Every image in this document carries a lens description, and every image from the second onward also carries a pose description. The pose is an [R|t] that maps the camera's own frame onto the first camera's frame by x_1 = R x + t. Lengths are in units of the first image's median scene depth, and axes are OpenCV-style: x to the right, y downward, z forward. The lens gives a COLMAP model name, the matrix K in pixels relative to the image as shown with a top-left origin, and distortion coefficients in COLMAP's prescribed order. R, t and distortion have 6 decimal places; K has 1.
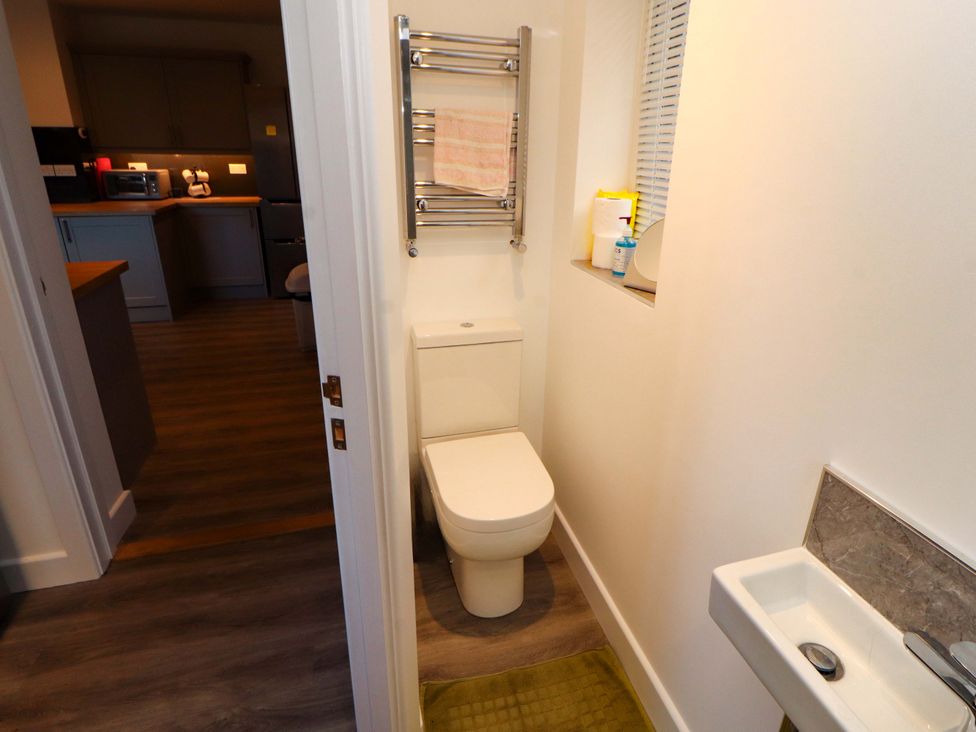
lens RADIAL K [[517.8, 0, 497.8], [0, 517.8, 340.9], [0, 0, 1]] dist [-0.001343, -0.013773]
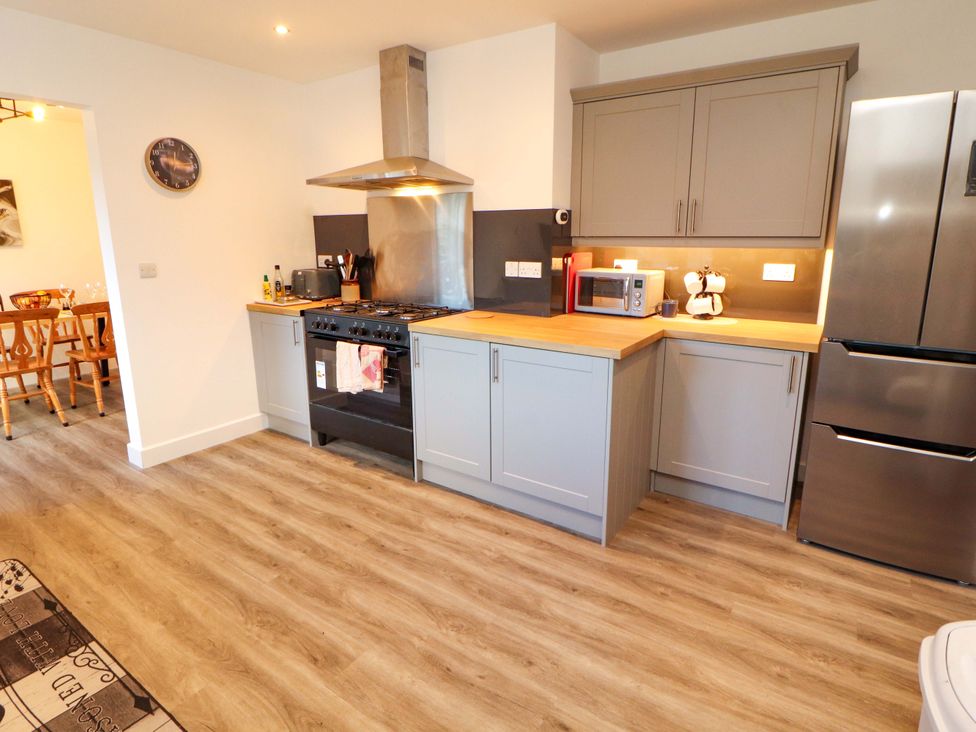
lens RADIAL K [[513.3, 0, 512.3], [0, 513.3, 342.4], [0, 0, 1]] dist [-0.000161, -0.010972]
pose [[0.662055, 0.130482, -0.738009, -0.299610], [-0.242721, 0.968985, -0.046421, -0.179192], [0.709063, 0.209864, 0.673192, 0.481728]]
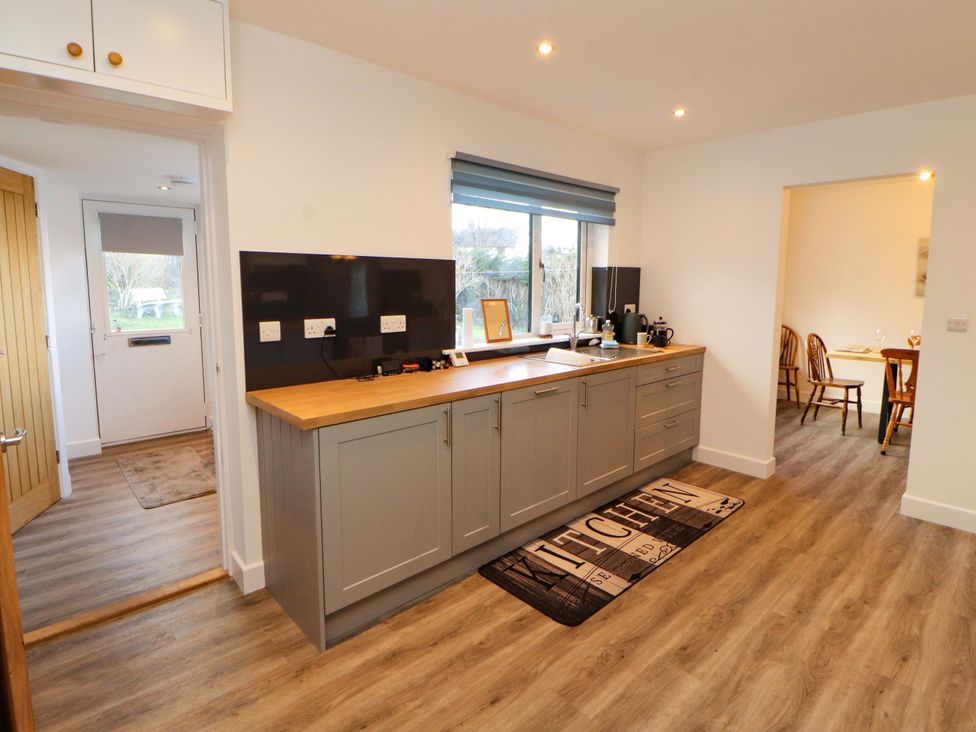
lens RADIAL K [[517.8, 0, 497.8], [0, 517.8, 340.9], [0, 0, 1]] dist [-0.001343, -0.013773]
pose [[-0.885088, 0.023171, -0.464846, -0.303171], [-0.185782, 0.898152, 0.398507, -0.311657], [0.426737, 0.439074, -0.790639, 0.832026]]
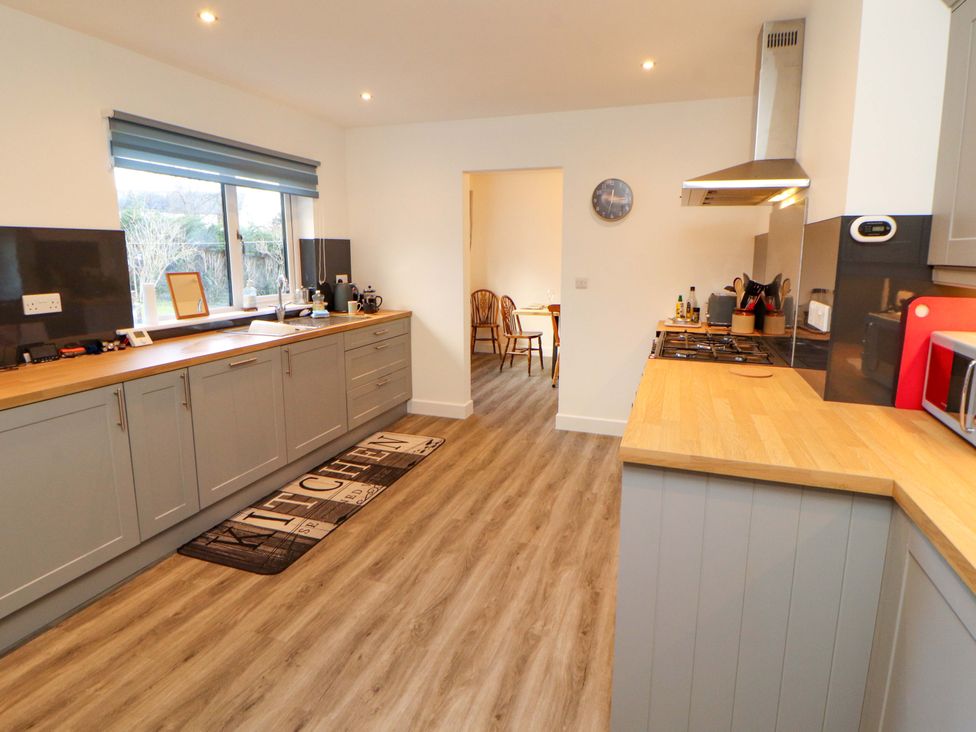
lens RADIAL K [[519.3, 0, 502.4], [0, 519.3, 332.9], [0, 0, 1]] dist [0.000384, -0.010991]
pose [[-0.565460, 0.099863, -0.818708, -0.307897], [-0.296597, 0.901618, 0.314827, -0.342365], [0.769601, 0.420848, -0.480210, 0.915229]]
